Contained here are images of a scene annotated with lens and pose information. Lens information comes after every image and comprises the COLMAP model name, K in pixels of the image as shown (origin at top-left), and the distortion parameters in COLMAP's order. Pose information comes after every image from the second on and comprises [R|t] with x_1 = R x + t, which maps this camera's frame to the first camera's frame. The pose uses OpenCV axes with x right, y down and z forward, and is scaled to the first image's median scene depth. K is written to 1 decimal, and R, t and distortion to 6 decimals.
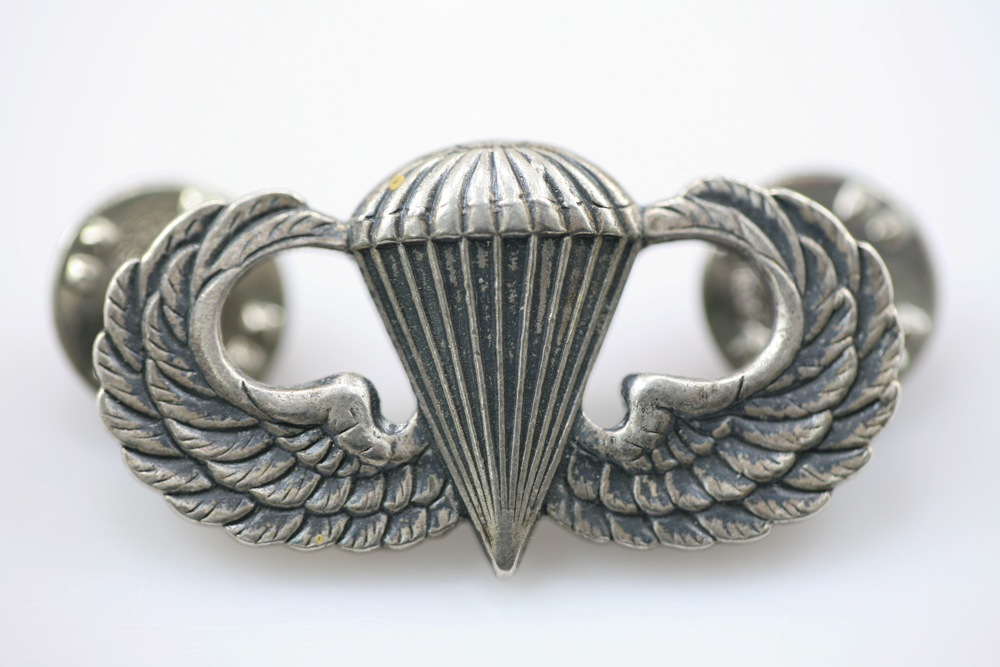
lens RADIAL K [[4584.8, 0, 502.7], [0, 4584.8, 342.4], [0, 0, 1]] dist [1.132179, 0.000000]
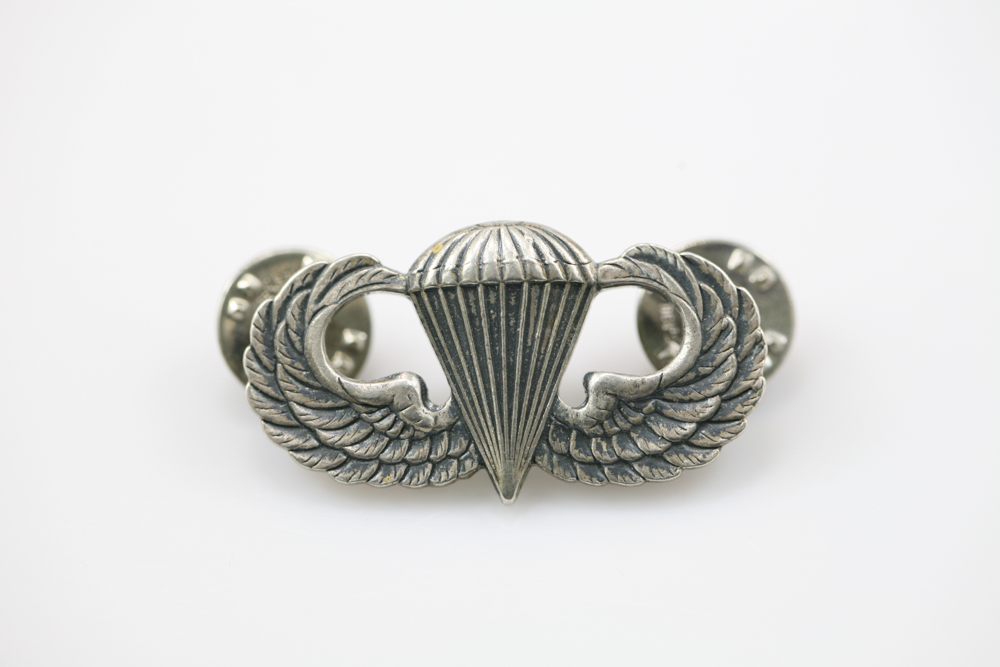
lens RADIAL K [[4584.8, 0, 499.3], [0, 4584.8, 327.5], [0, 0, 1]] dist [1.132179, 0.000000]
pose [[0.999611, -0.003143, -0.027713, 0.040345], [0.002795, 0.999917, -0.012583, 0.011211], [0.027750, 0.012501, 0.999537, -0.542694]]
